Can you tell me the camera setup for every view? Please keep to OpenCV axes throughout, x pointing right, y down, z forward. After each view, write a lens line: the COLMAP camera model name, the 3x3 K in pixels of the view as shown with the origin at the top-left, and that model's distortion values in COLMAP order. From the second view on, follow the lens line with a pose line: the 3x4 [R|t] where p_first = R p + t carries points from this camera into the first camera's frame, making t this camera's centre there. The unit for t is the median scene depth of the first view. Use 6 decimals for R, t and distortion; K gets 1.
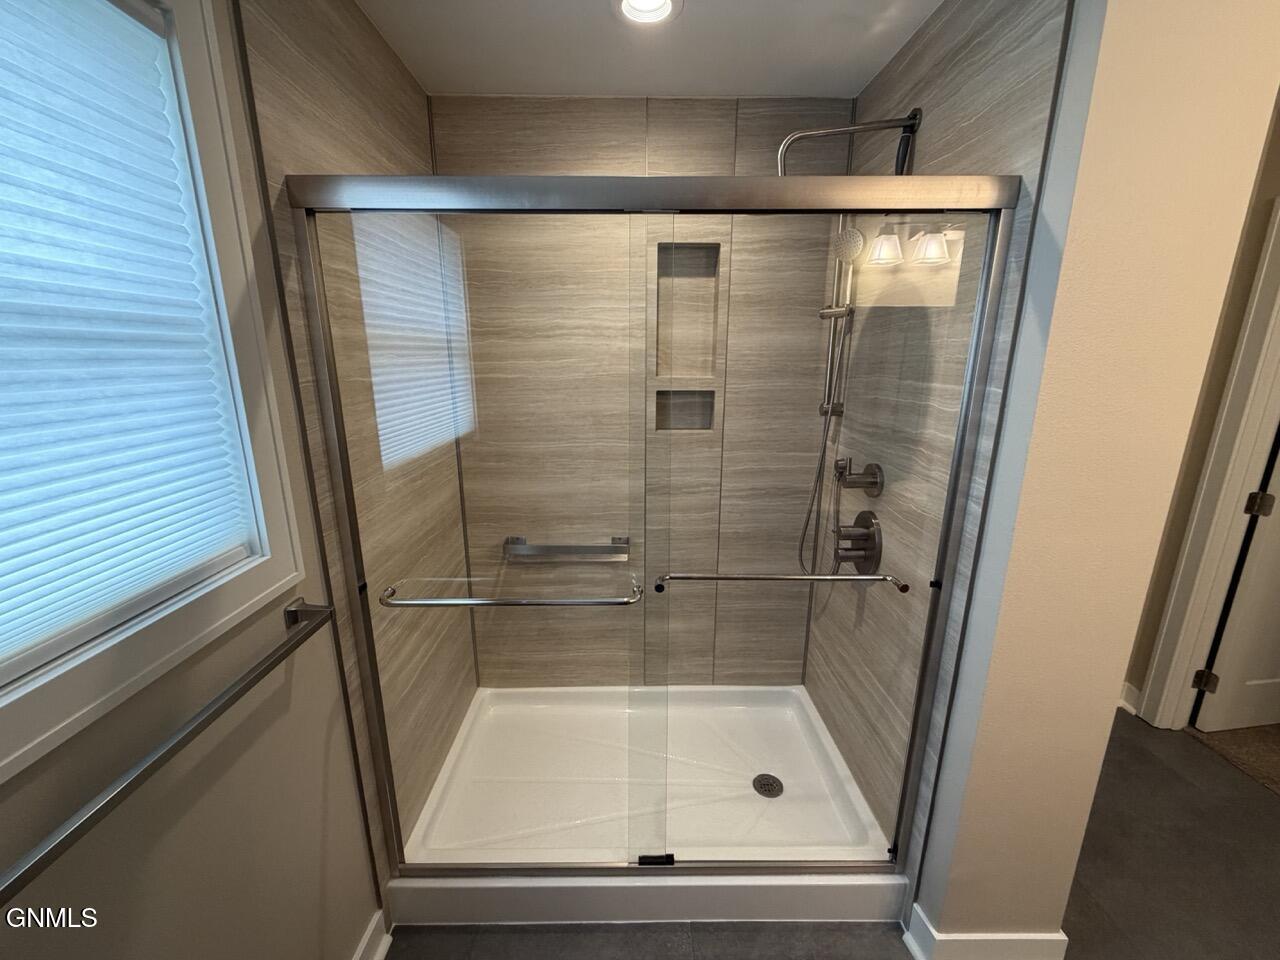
lens RADIAL K [[509.3, 0, 637.8], [0, 509.3, 479.9], [0, 0, 1]] dist [0.001191, -0.000086]
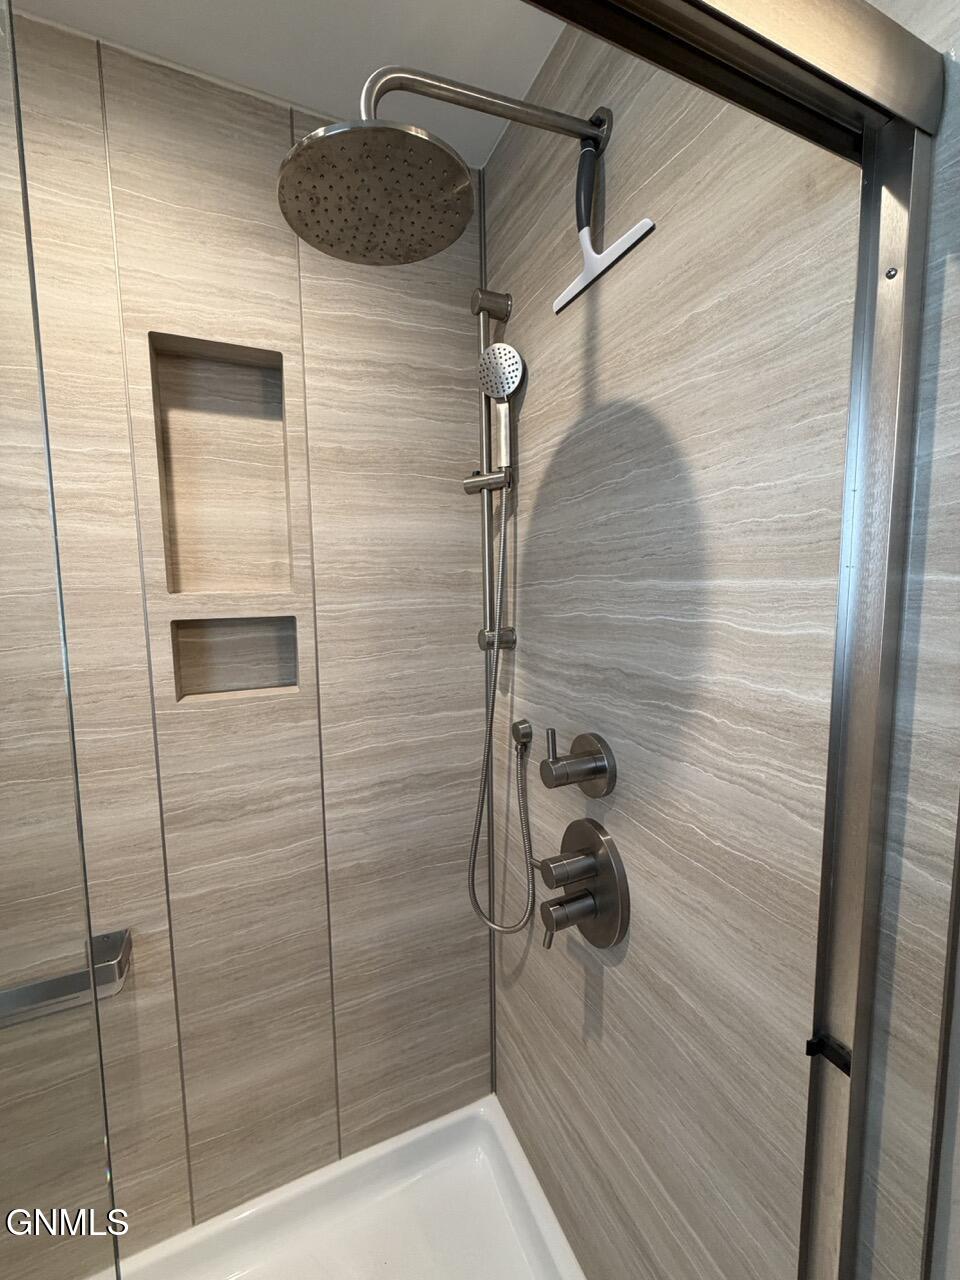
lens RADIAL K [[509.3, 0, 479.3], [0, 509.3, 635.6], [0, 0, 1]] dist [0.001191, -0.000086]
pose [[0.919199, -0.054094, 0.390060, 0.122895], [0.108239, 0.987075, -0.118183, -0.071482], [-0.378626, 0.150854, 0.913173, 0.446430]]
